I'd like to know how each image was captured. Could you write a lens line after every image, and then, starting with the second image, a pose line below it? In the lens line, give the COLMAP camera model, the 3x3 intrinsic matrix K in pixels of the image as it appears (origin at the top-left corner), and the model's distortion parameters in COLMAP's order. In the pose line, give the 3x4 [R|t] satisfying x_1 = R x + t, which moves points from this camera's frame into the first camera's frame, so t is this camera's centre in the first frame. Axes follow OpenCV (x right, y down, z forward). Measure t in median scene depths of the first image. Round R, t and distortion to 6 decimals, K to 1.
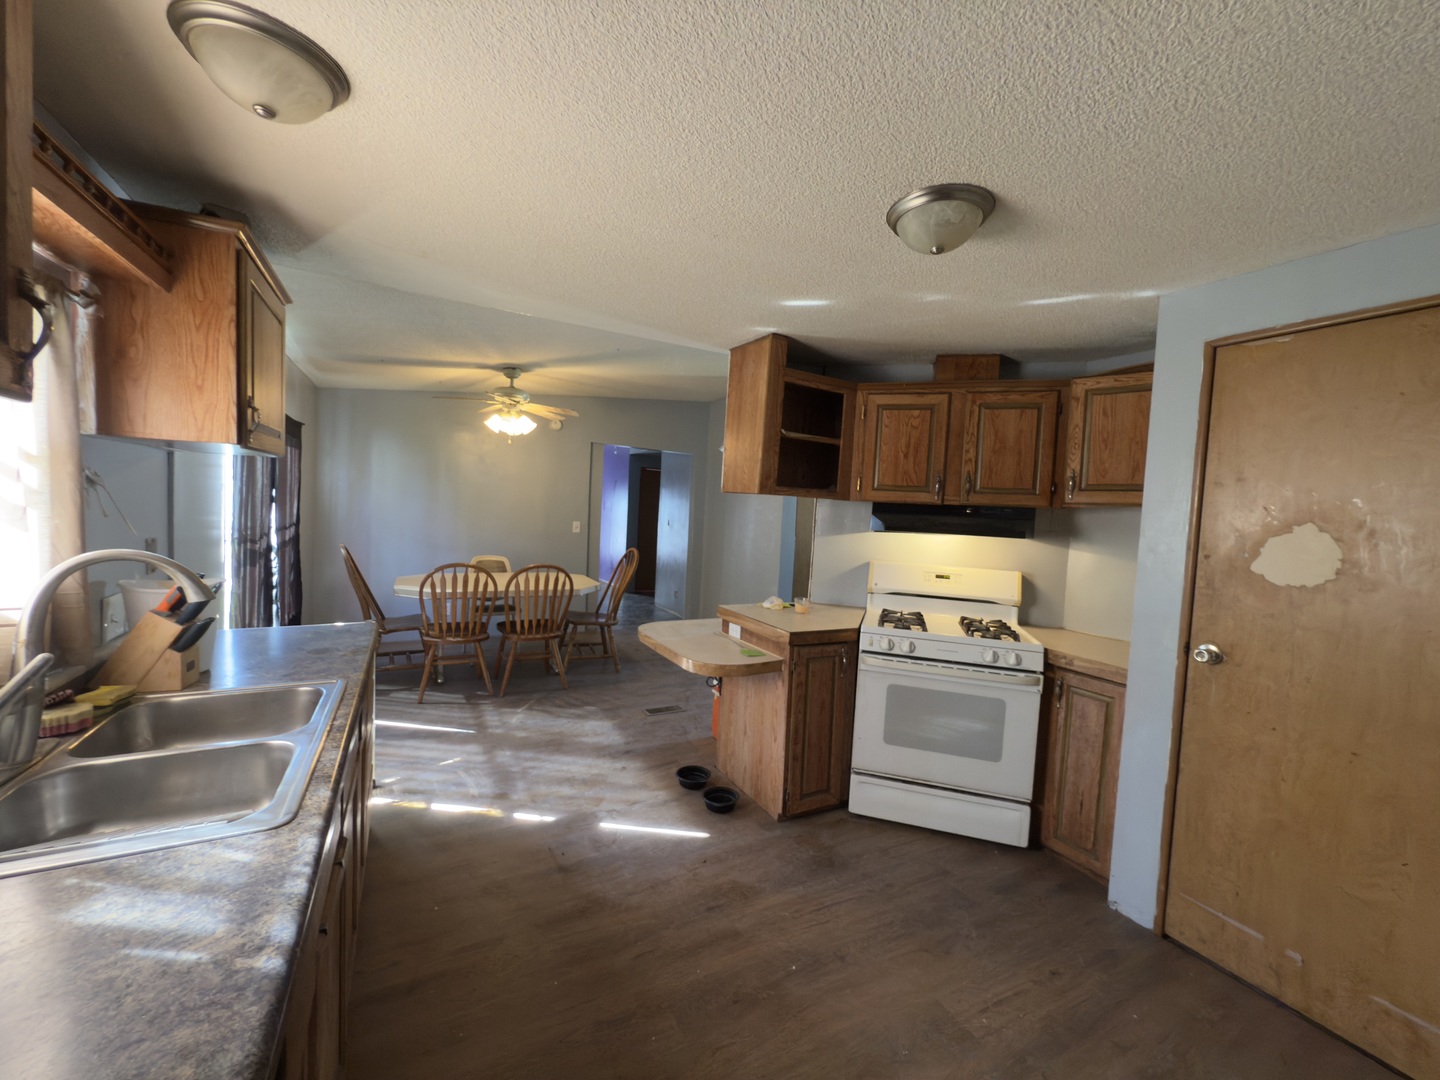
lens RADIAL K [[572.7, 0, 715.0], [0, 572.7, 537.6], [0, 0, 1]] dist [0.000914, 0.000027]
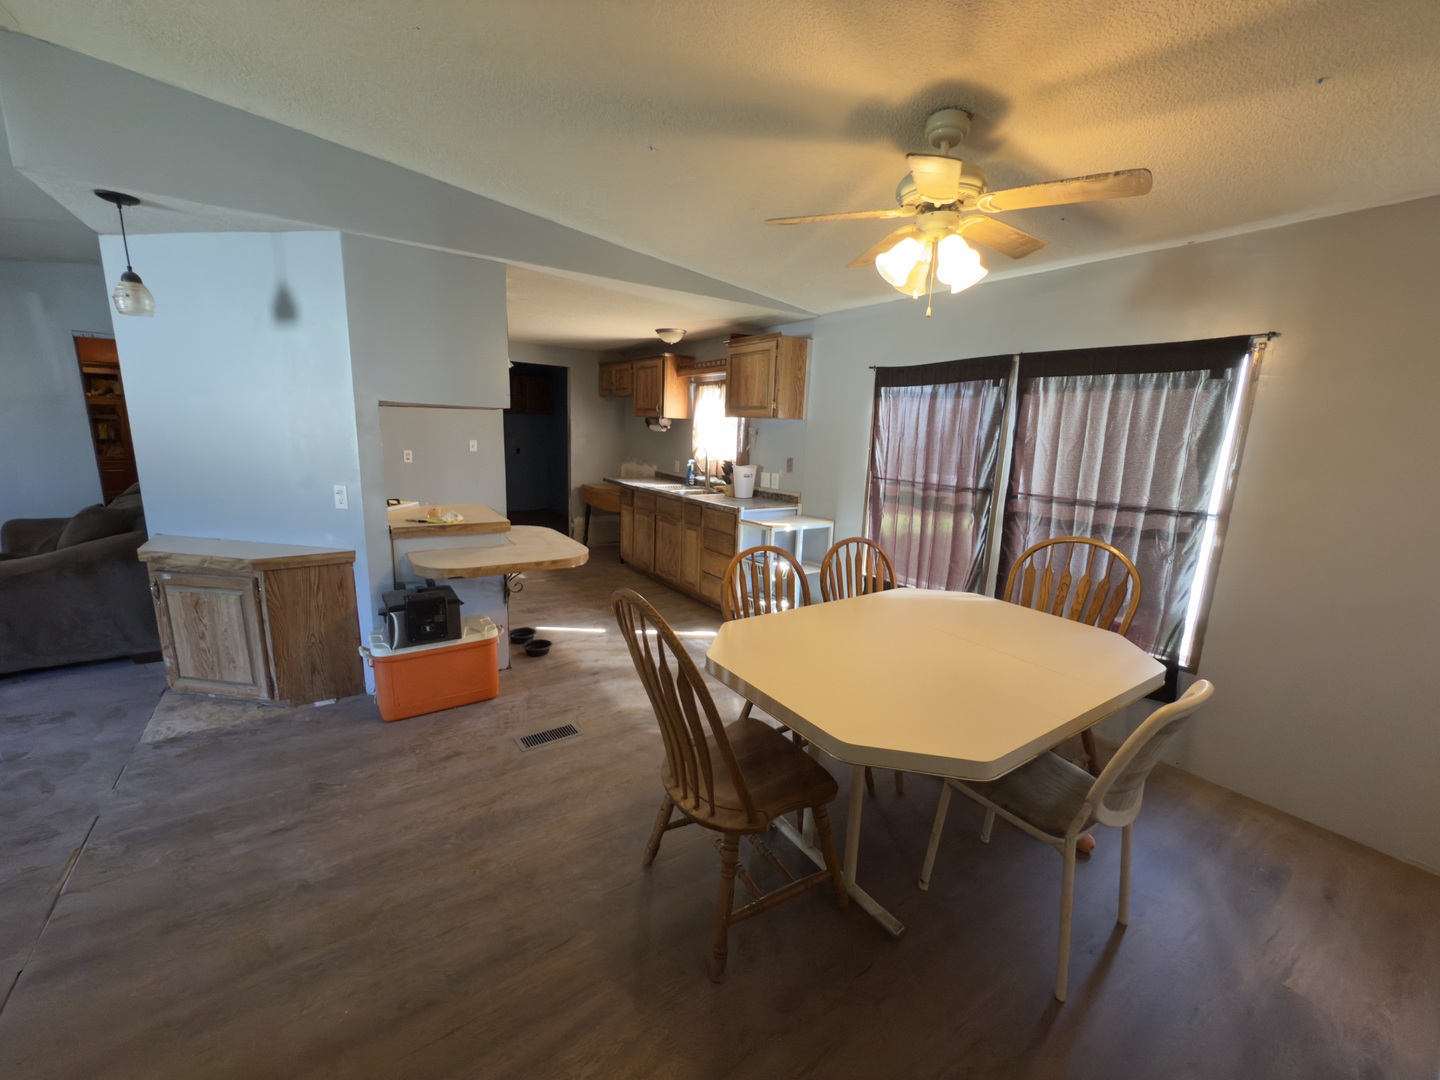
lens RADIAL K [[572.7, 0, 715.0], [0, 572.7, 537.6], [0, 0, 1]] dist [0.000914, 0.000027]
pose [[-0.989978, -0.062921, -0.126429, -0.256607], [-0.092158, 0.966196, 0.240773, -0.148735], [0.107006, 0.250011, -0.962312, 2.261610]]
